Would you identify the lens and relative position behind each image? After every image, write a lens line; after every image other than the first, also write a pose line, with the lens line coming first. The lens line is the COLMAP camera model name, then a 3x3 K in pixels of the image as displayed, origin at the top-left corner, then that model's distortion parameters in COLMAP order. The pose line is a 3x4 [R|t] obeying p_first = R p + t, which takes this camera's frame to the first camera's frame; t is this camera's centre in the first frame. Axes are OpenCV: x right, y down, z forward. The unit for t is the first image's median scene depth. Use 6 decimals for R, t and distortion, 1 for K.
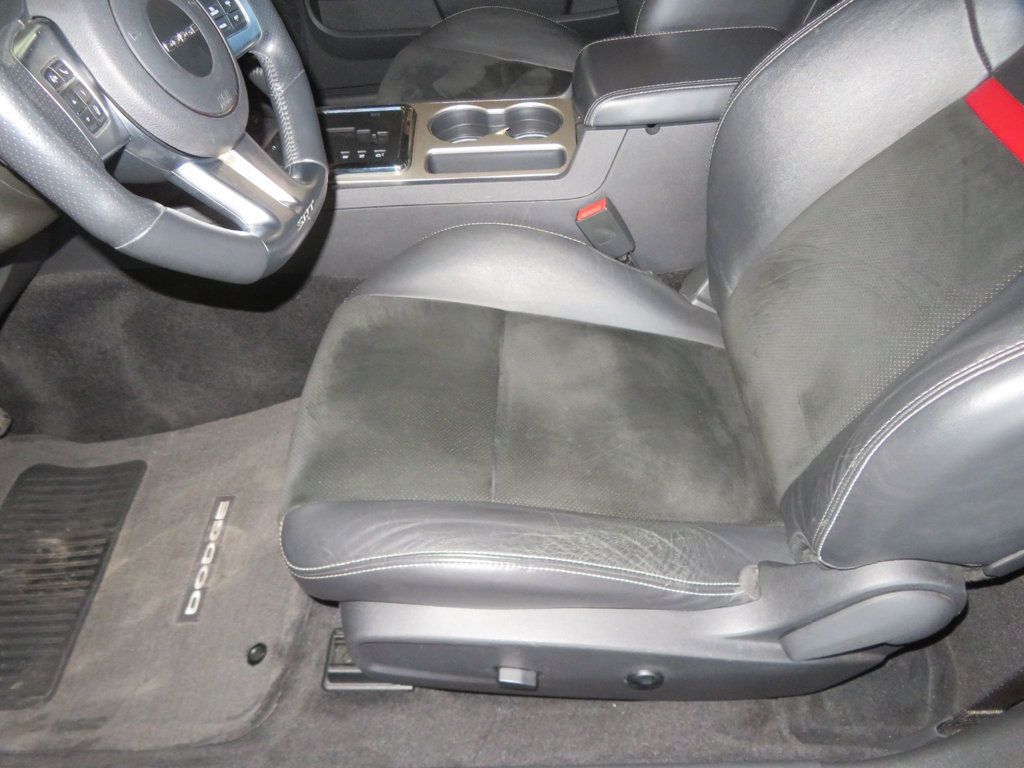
lens RADIAL K [[741.8, 0, 513.9], [0, 741.8, 379.1], [0, 0, 1]] dist [0.001314, 0.001851]
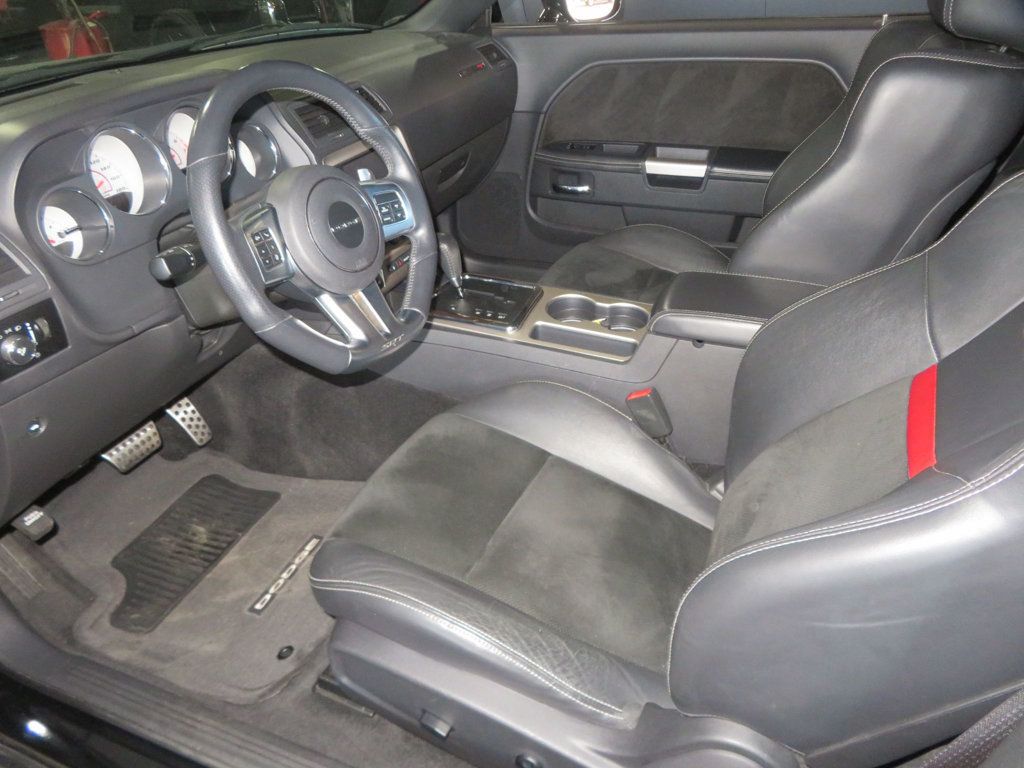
lens RADIAL K [[739.4, 0, 513.3], [0, 739.4, 372.3], [0, 0, 1]] dist [-0.002199, 0.005260]
pose [[0.922124, 0.235263, -0.307144, 0.294792], [-0.298022, 0.938169, -0.176129, 0.019400], [0.246717, 0.253949, 0.935222, -0.228286]]
